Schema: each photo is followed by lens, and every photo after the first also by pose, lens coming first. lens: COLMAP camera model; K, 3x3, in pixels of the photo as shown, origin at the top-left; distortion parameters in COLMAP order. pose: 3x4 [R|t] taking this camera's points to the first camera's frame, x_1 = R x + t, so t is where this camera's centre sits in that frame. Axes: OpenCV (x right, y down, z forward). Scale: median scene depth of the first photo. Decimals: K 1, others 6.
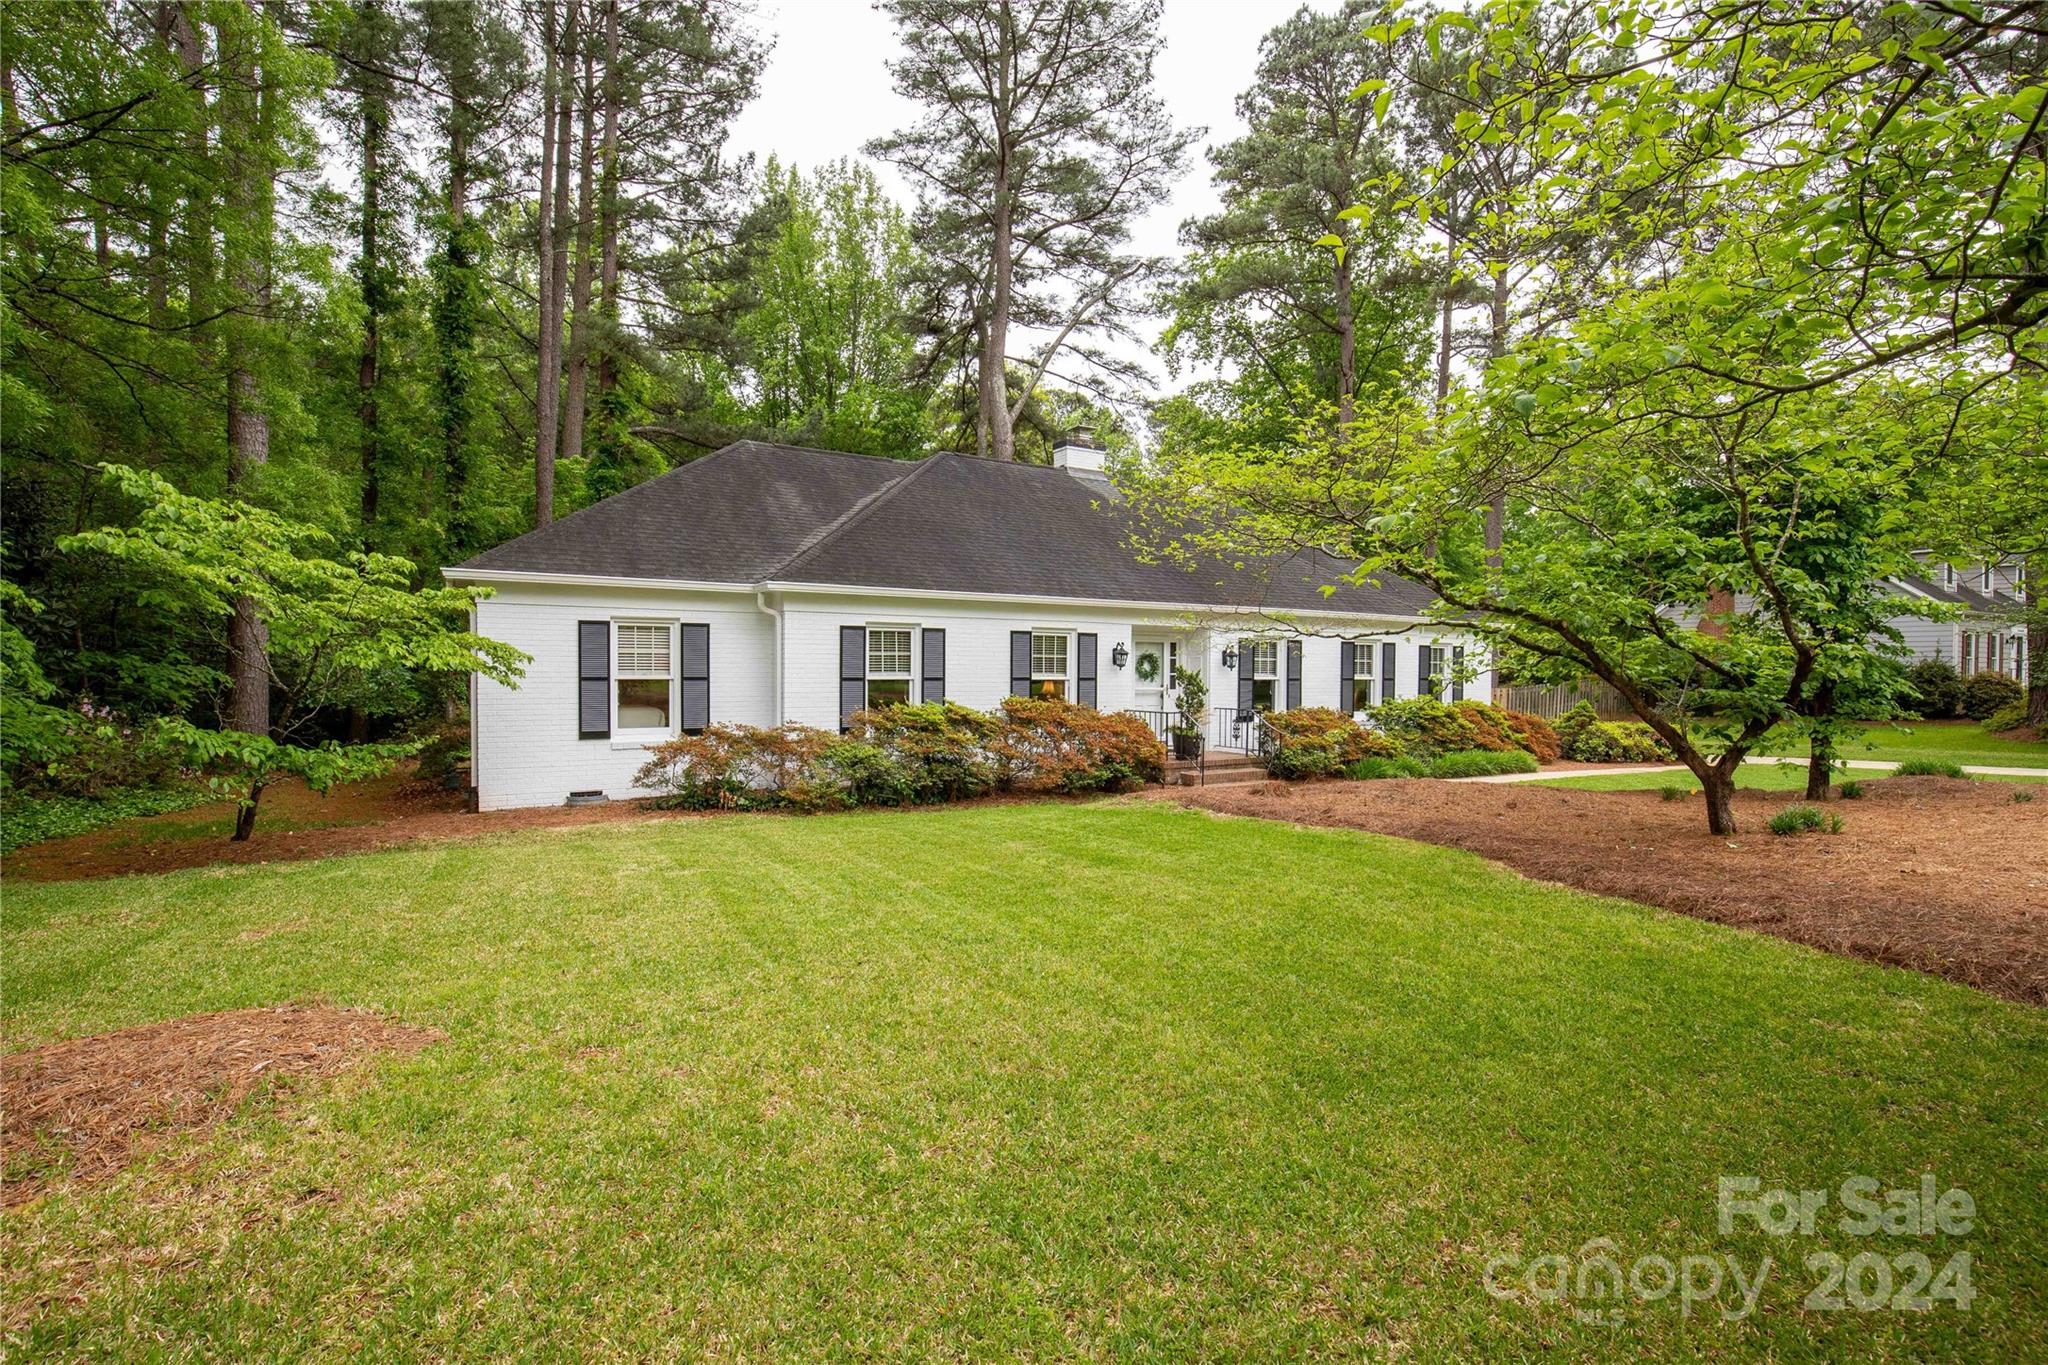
lens RADIAL K [[955.6, 0, 1025.0], [0, 955.6, 681.8], [0, 0, 1]] dist [-0.024311, -0.000717]
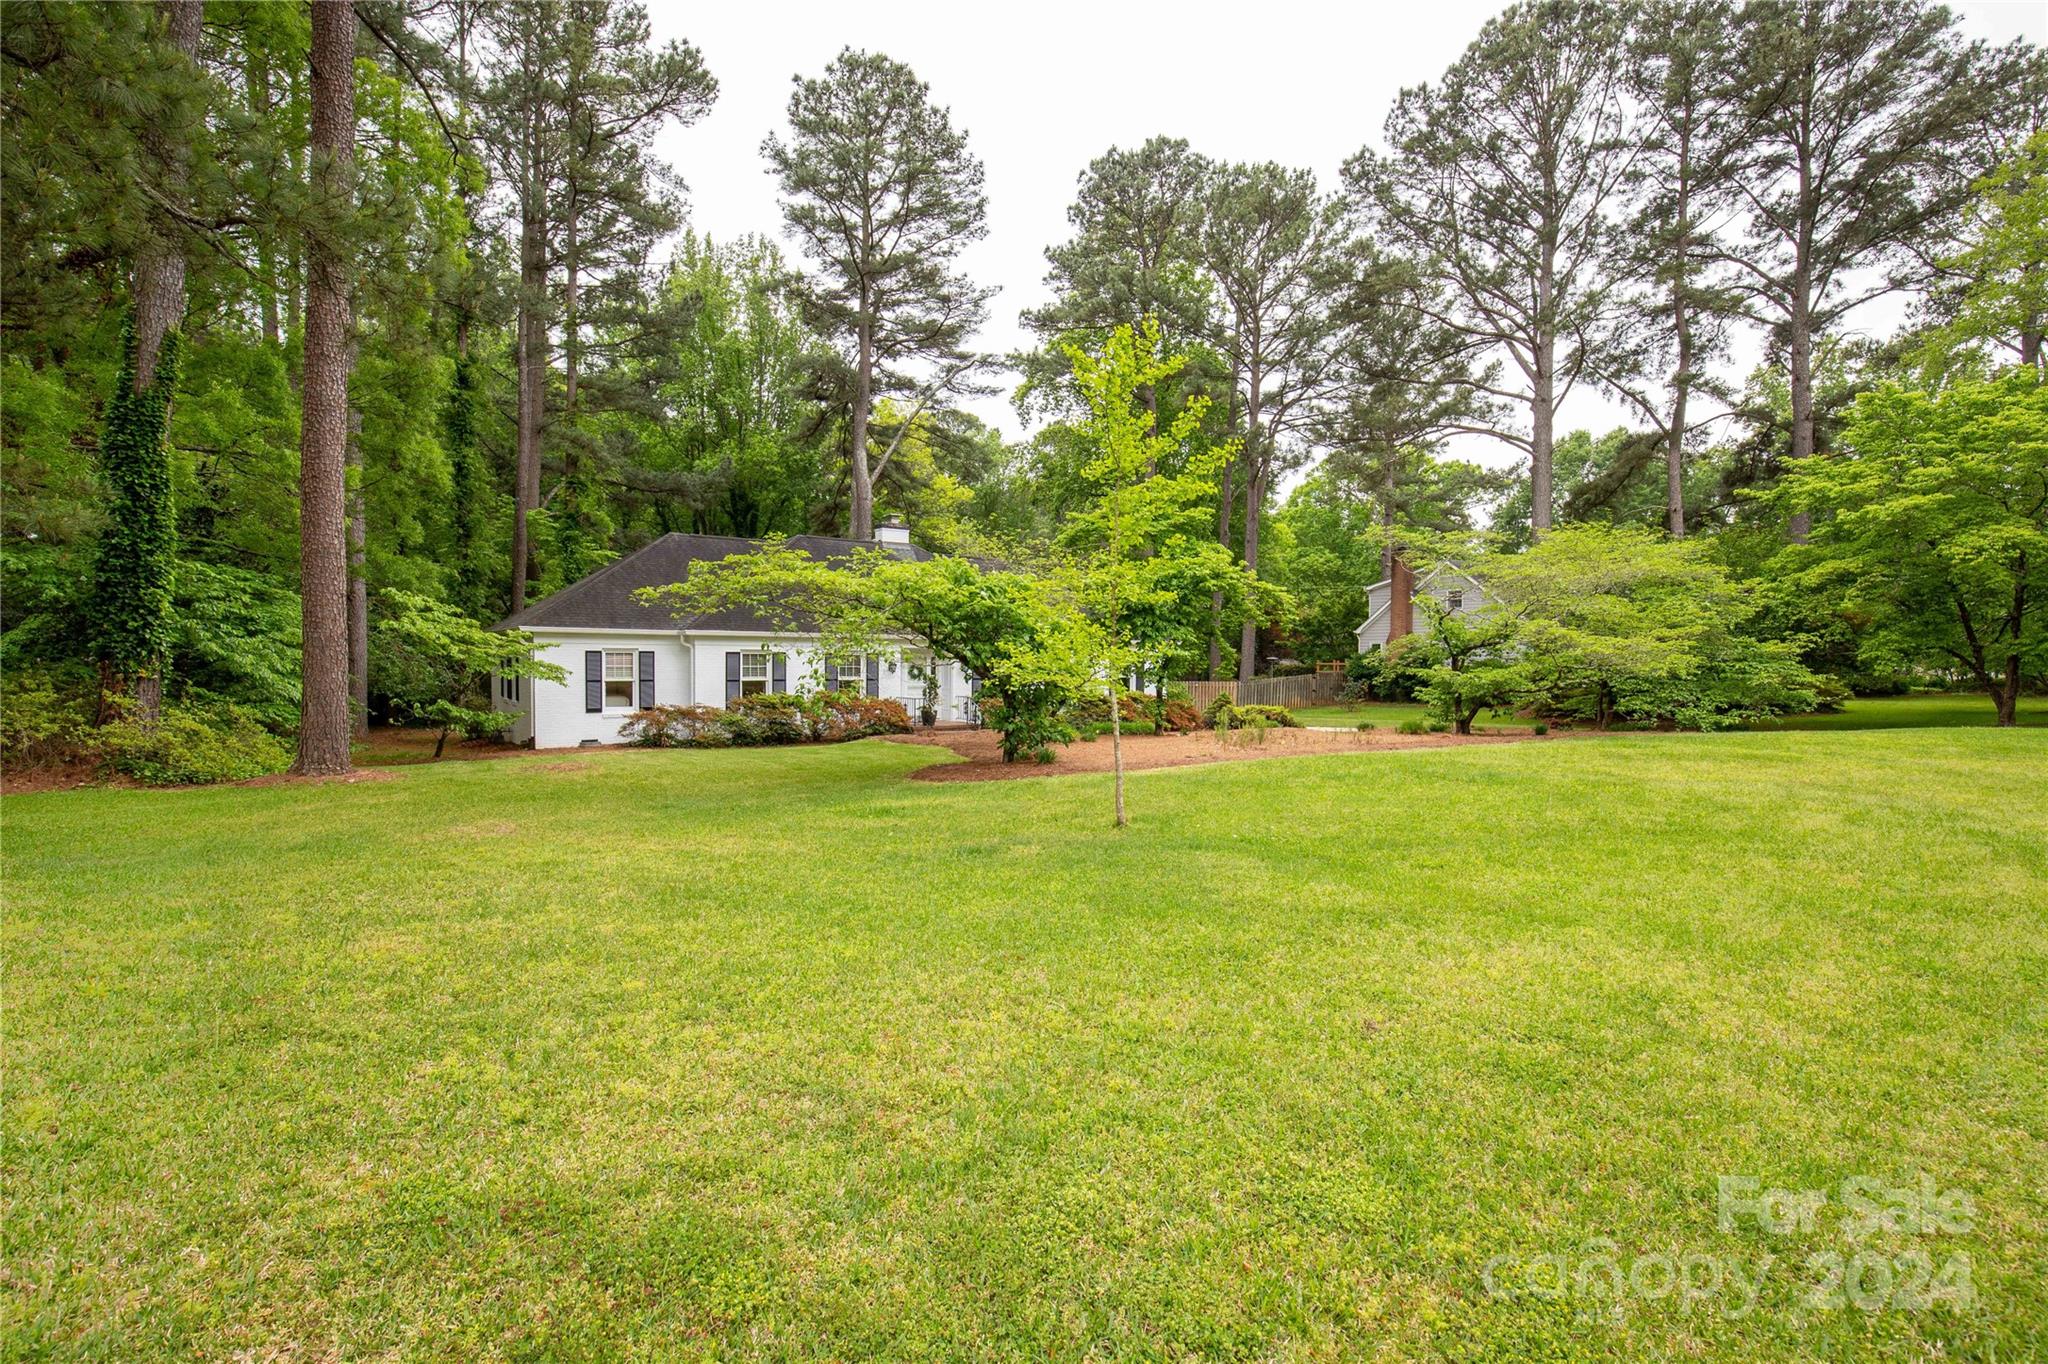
lens RADIAL K [[955.6, 0, 1017.3], [0, 955.6, 688.0], [0, 0, 1]] dist [-0.024311, -0.000717]
pose [[0.997607, -0.000389, 0.069132, 0.211806], [-0.000764, 0.999861, 0.016656, -0.017321], [-0.069129, -0.016669, 0.997468, -0.774071]]
